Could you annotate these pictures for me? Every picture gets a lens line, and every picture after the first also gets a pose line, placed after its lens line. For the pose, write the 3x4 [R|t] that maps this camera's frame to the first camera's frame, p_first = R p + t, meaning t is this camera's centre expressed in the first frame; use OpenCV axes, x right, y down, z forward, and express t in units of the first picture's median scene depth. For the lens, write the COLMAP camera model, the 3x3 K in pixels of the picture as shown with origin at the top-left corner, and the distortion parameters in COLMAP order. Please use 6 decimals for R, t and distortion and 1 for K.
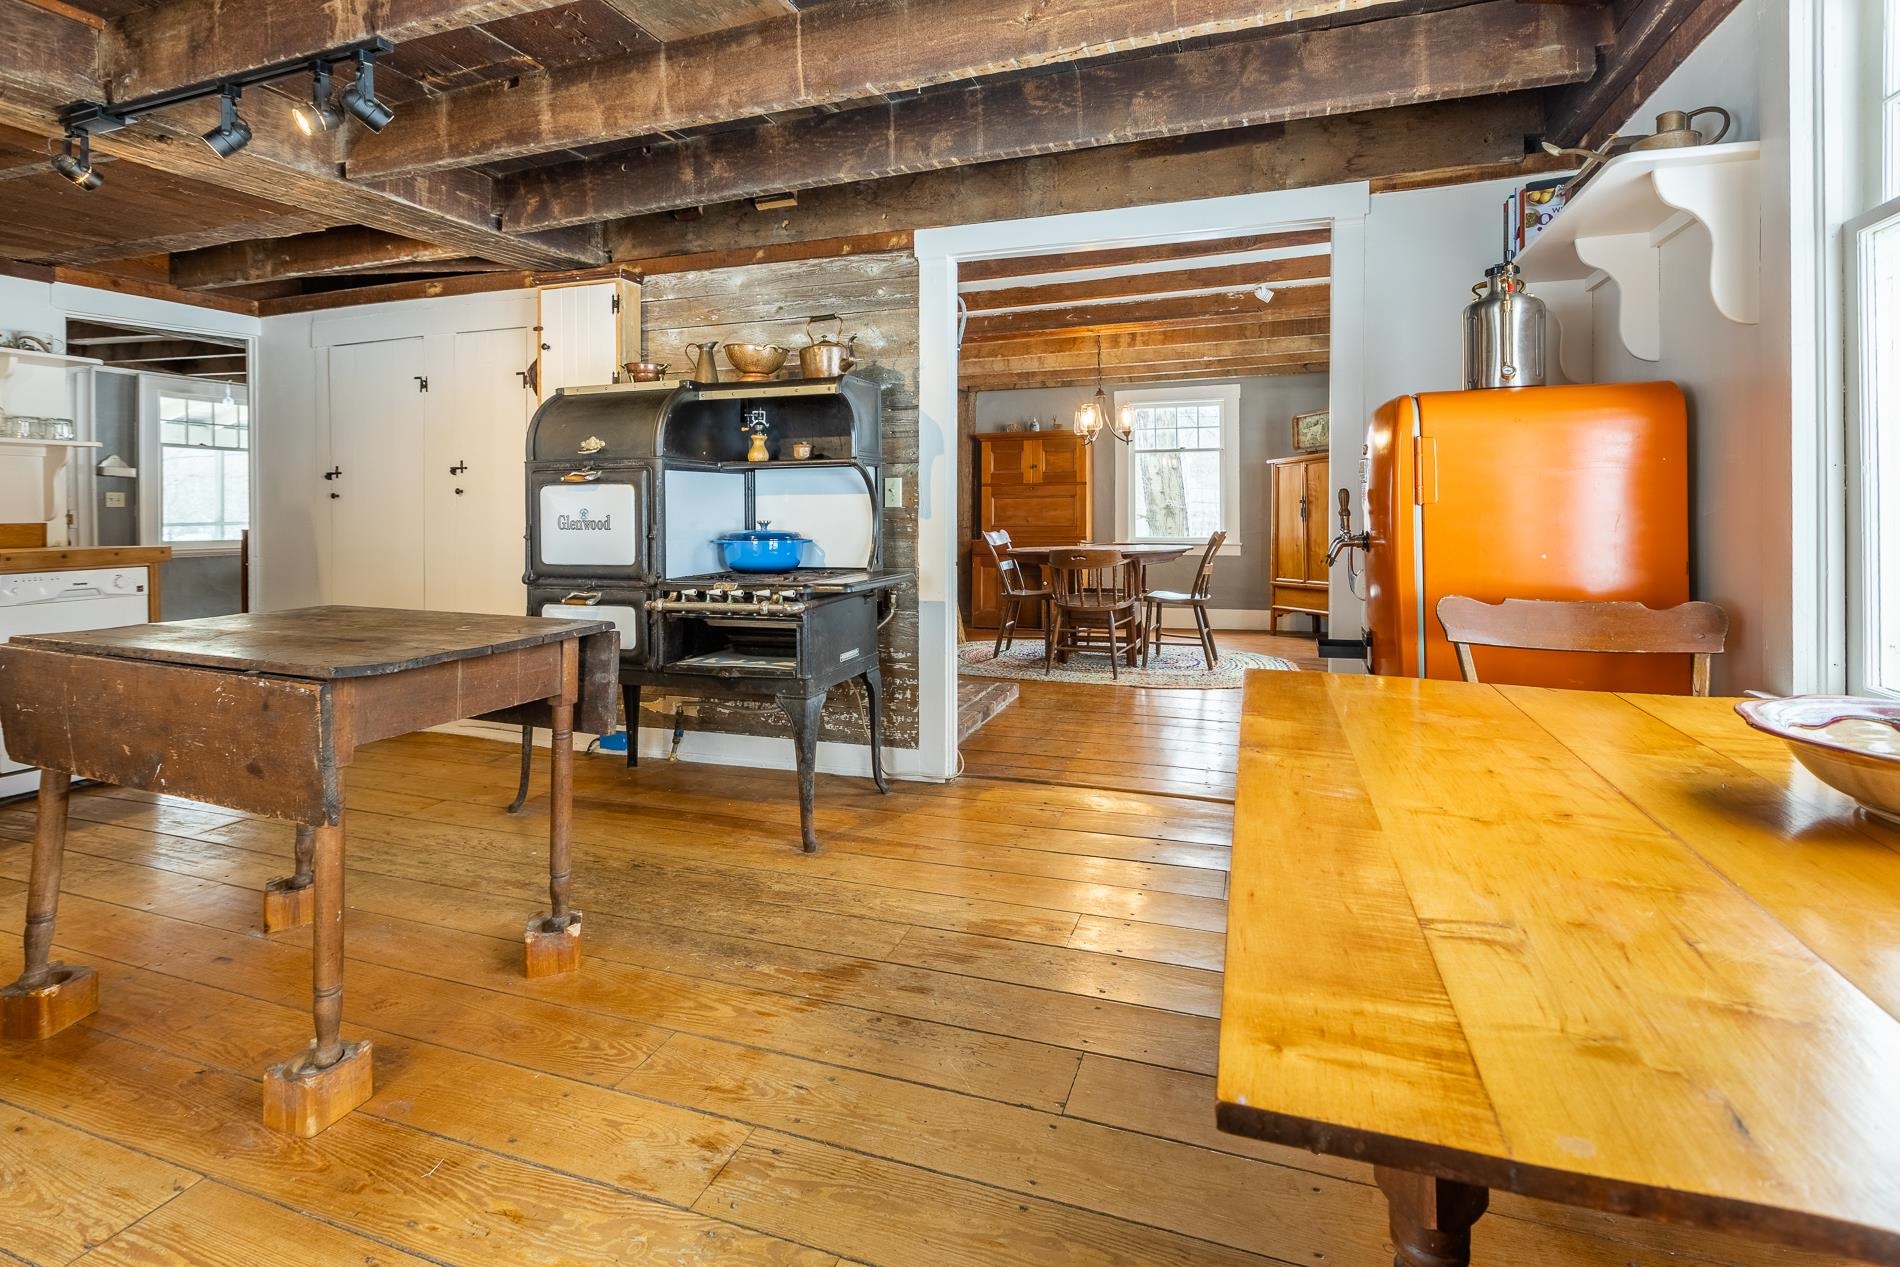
lens RADIAL K [[791.5, 0, 940.7], [0, 791.5, 509.1], [0, 0, 1]] dist [-0.000827, 0.000480]
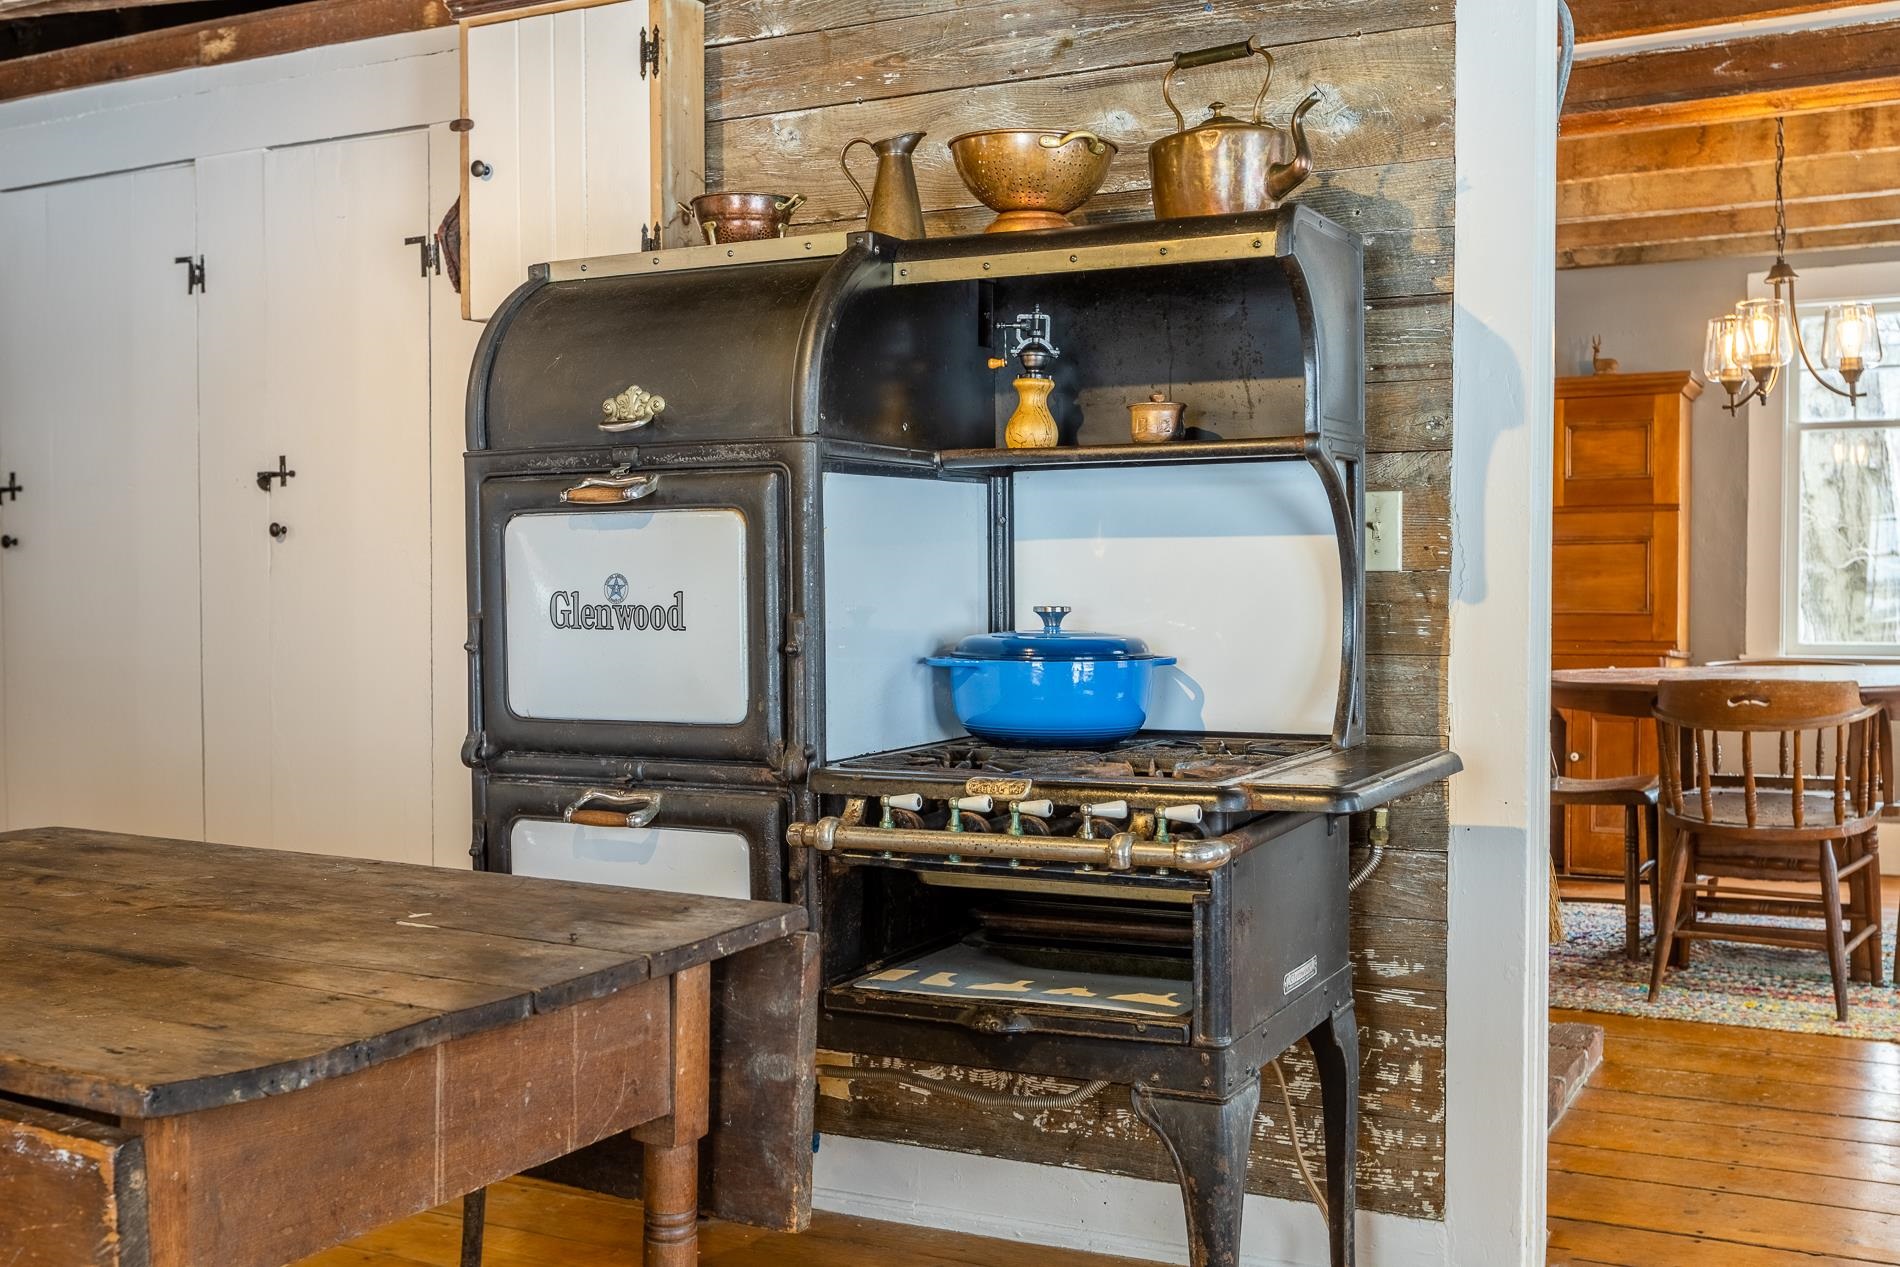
lens RADIAL K [[1836.5, 0, 938.3], [0, 1836.5, 640.1], [0, 0, 1]] dist [-0.016134, 0.000000]
pose [[0.985845, 0.008205, -0.167461, -0.118768], [-0.001759, 0.999253, 0.038609, -0.002681], [0.167652, -0.037768, 0.985122, 0.120184]]
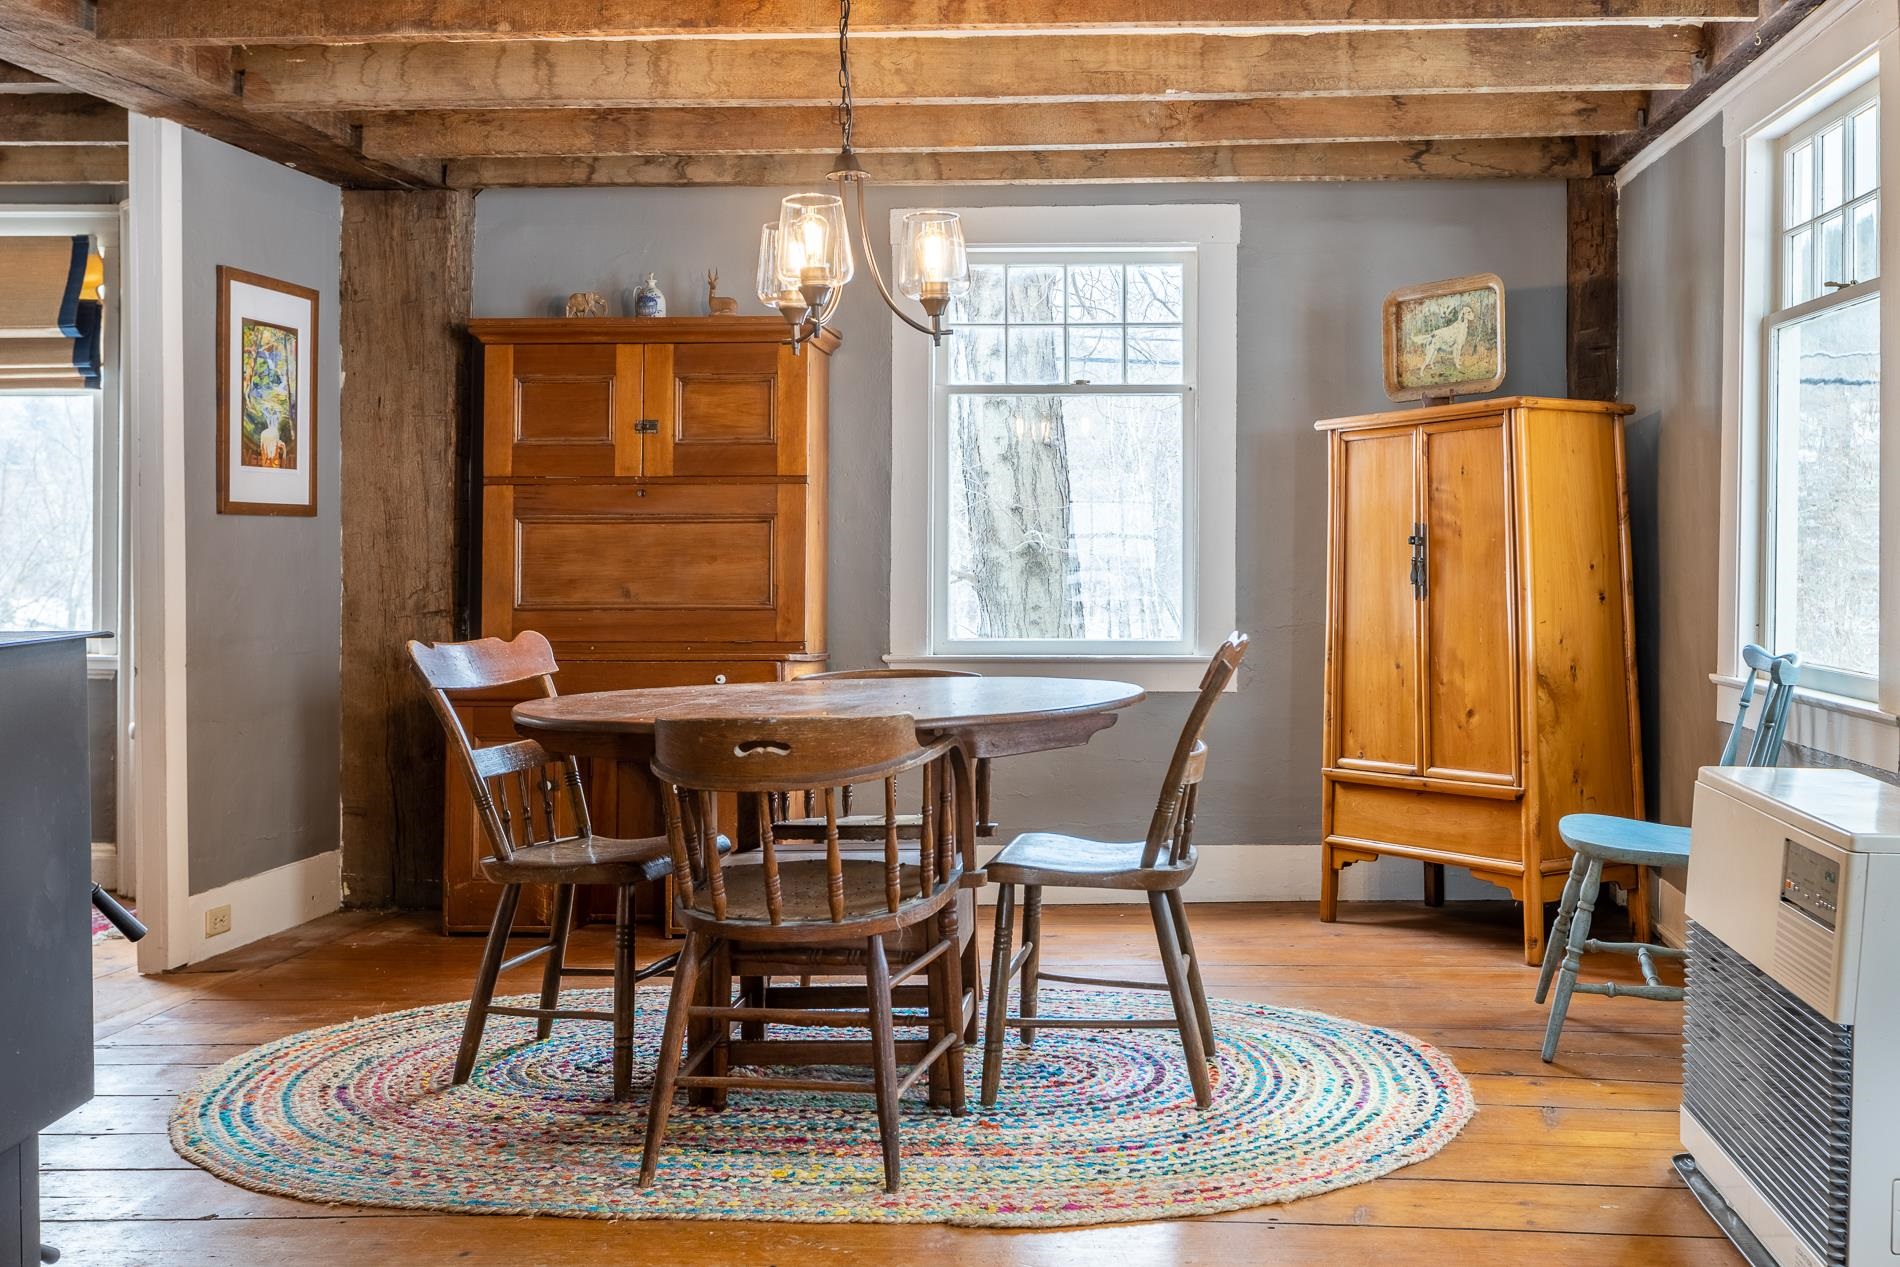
lens RADIAL K [[2109.4, 0, 954.2], [0, 2109.4, 619.8], [0, 0, 1]] dist [-0.046917, 0.000000]
pose [[0.969401, -0.001192, 0.245478, 0.117847], [-0.006753, 0.999480, 0.031517, -0.009048], [-0.245388, -0.032211, 0.968890, 0.553913]]
